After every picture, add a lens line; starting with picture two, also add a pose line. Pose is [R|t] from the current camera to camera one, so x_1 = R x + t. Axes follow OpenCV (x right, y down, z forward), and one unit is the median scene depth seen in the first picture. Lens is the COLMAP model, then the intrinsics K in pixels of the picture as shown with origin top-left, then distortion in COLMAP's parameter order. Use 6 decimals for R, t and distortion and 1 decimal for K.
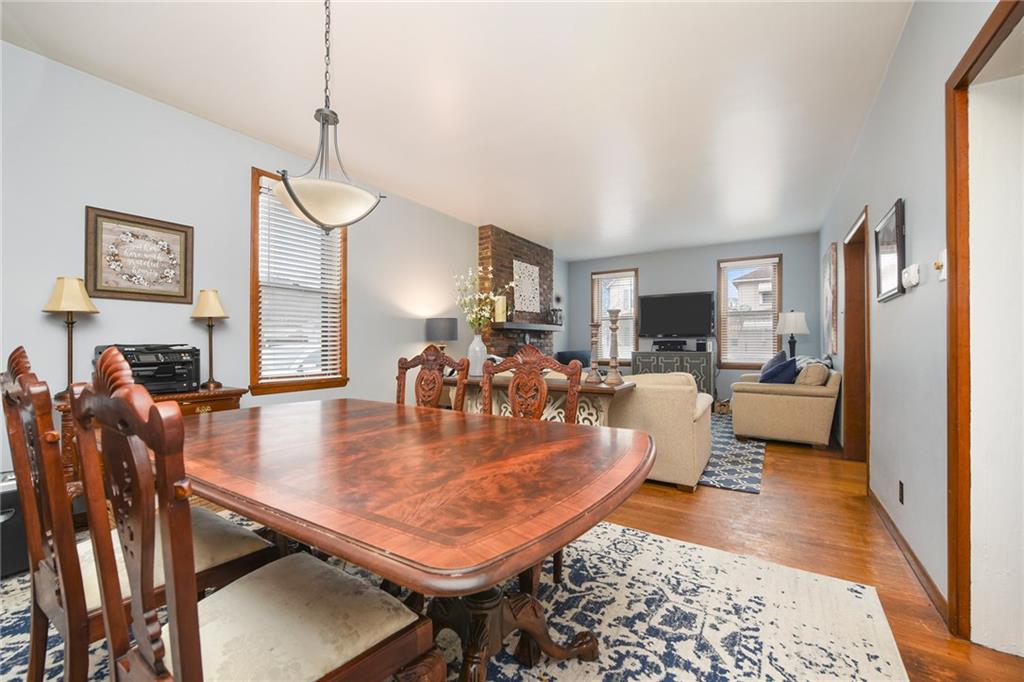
lens RADIAL K [[410.9, 0, 518.1], [0, 410.9, 338.1], [0, 0, 1]] dist [0.013899, 0.000060]
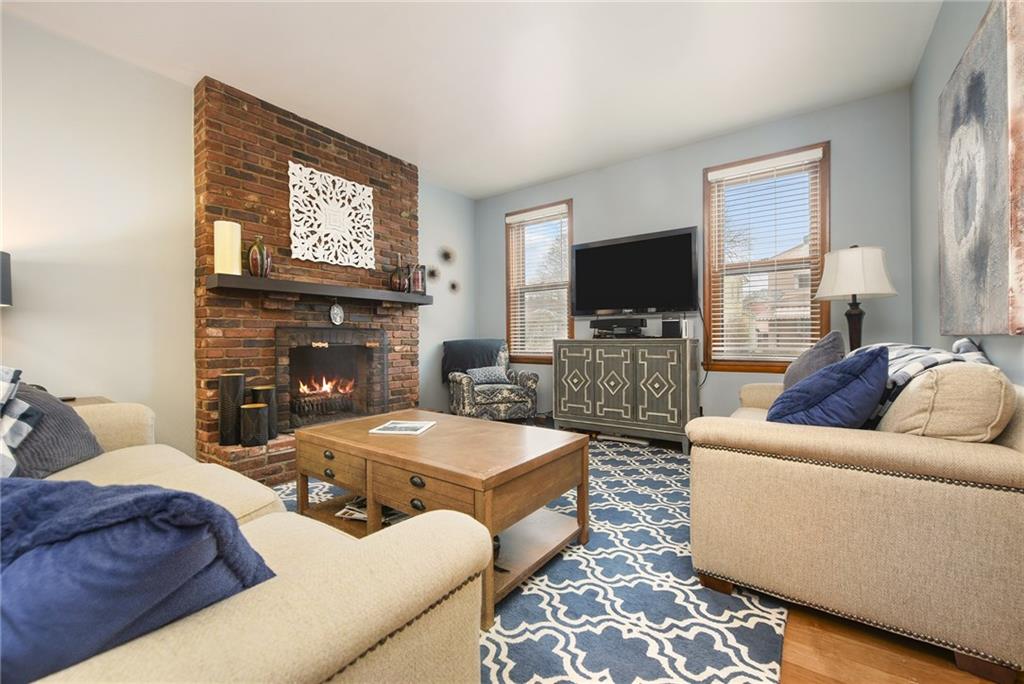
lens RADIAL K [[419.0, 0, 497.7], [0, 419.0, 337.7], [0, 0, 1]] dist [-0.009816, 0.000006]
pose [[0.996314, -0.000199, -0.085776, 0.276779], [0.001408, 0.999900, 0.014036, 0.024733], [0.085764, -0.014105, 0.996216, 0.454487]]
